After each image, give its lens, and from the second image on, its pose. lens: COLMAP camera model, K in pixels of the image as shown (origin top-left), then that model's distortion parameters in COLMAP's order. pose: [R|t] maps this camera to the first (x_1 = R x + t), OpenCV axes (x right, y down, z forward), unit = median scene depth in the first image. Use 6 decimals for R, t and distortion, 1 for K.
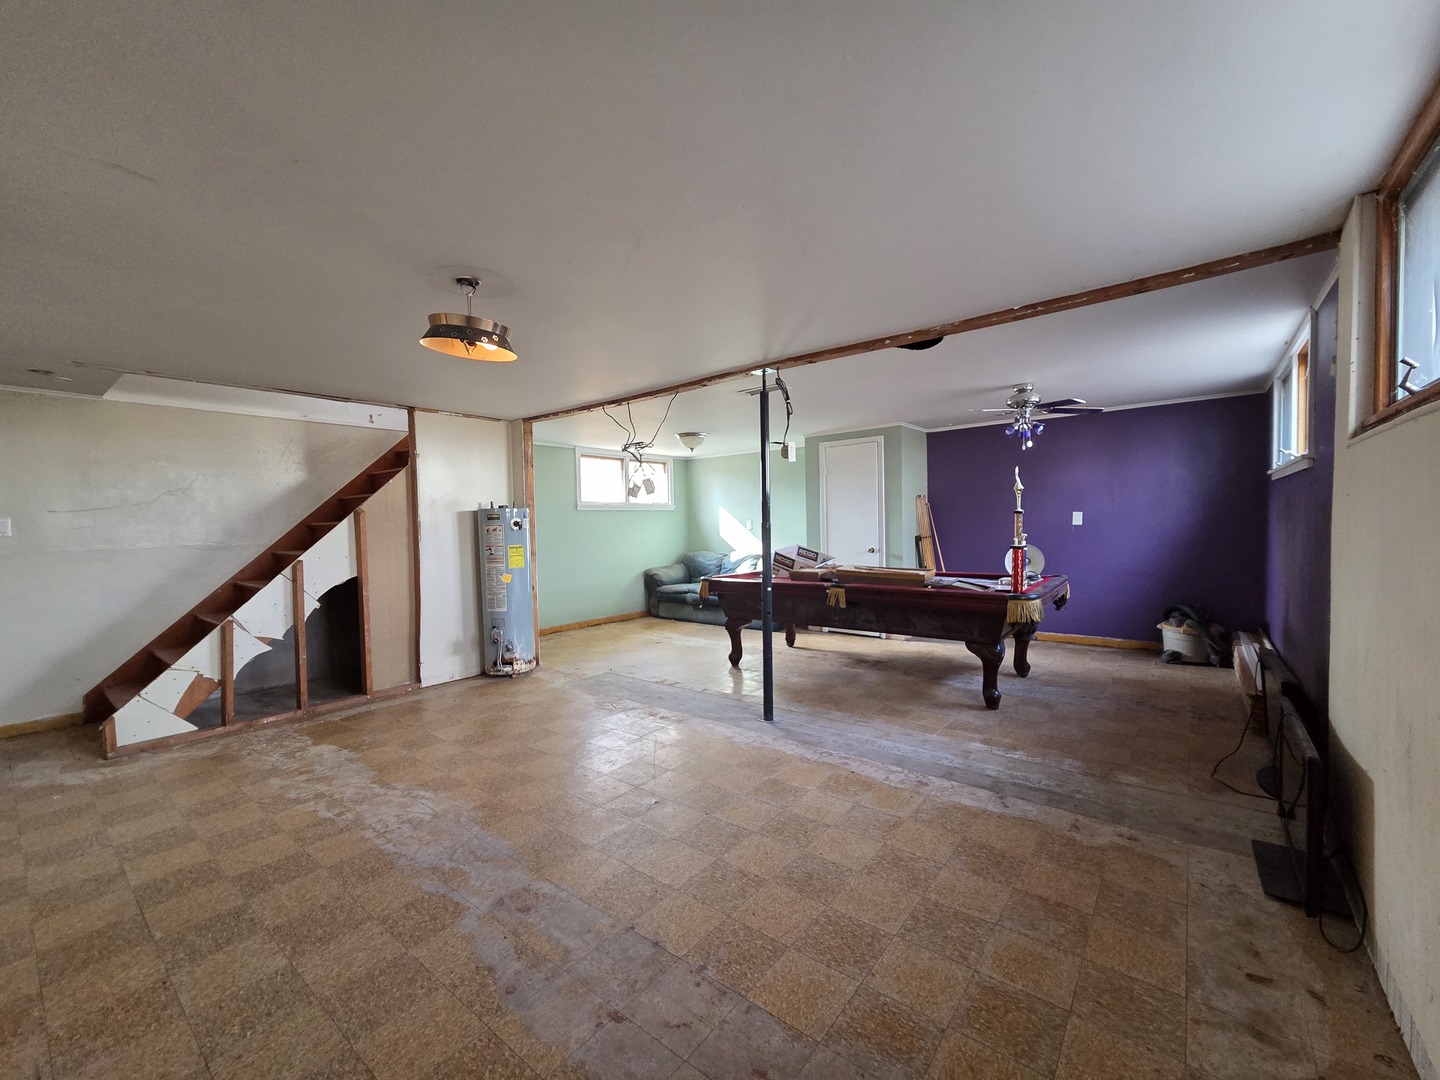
lens RADIAL K [[588.8, 0, 725.4], [0, 588.8, 543.8], [0, 0, 1]] dist [0.001395, -0.000280]
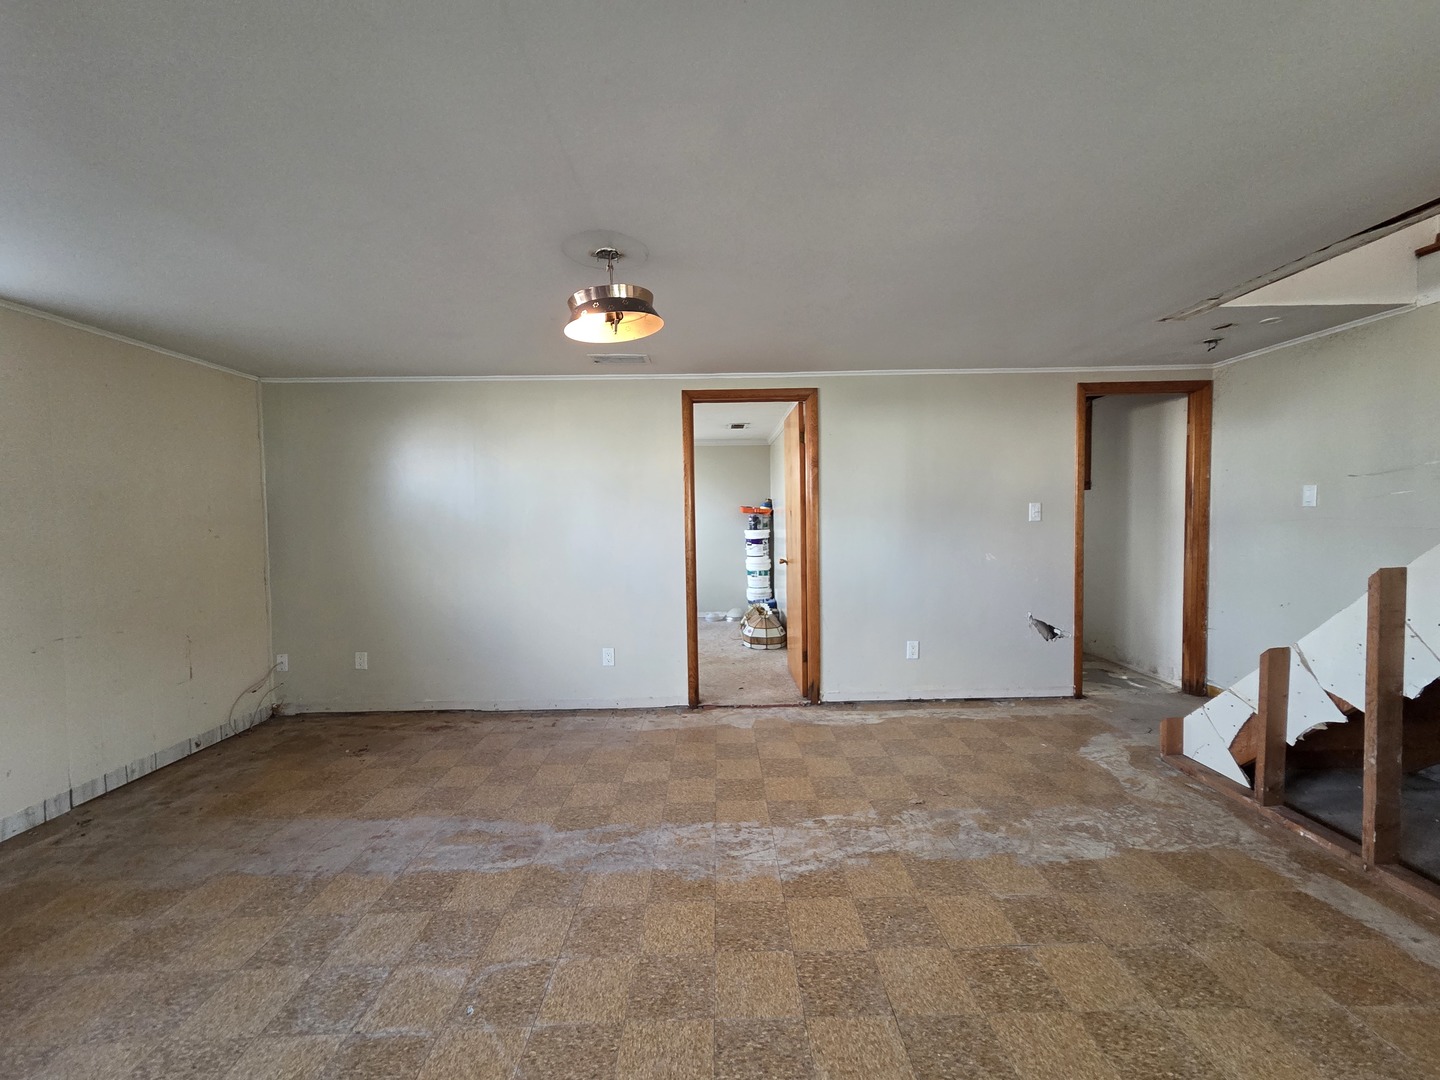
lens RADIAL K [[588.8, 0, 725.4], [0, 588.8, 543.8], [0, 0, 1]] dist [0.001395, -0.000280]
pose [[-0.774004, 0.066166, -0.629714, 0.020040], [0.010663, 0.995746, 0.091520, -0.063167], [0.633091, 0.064122, -0.771417, 1.488194]]
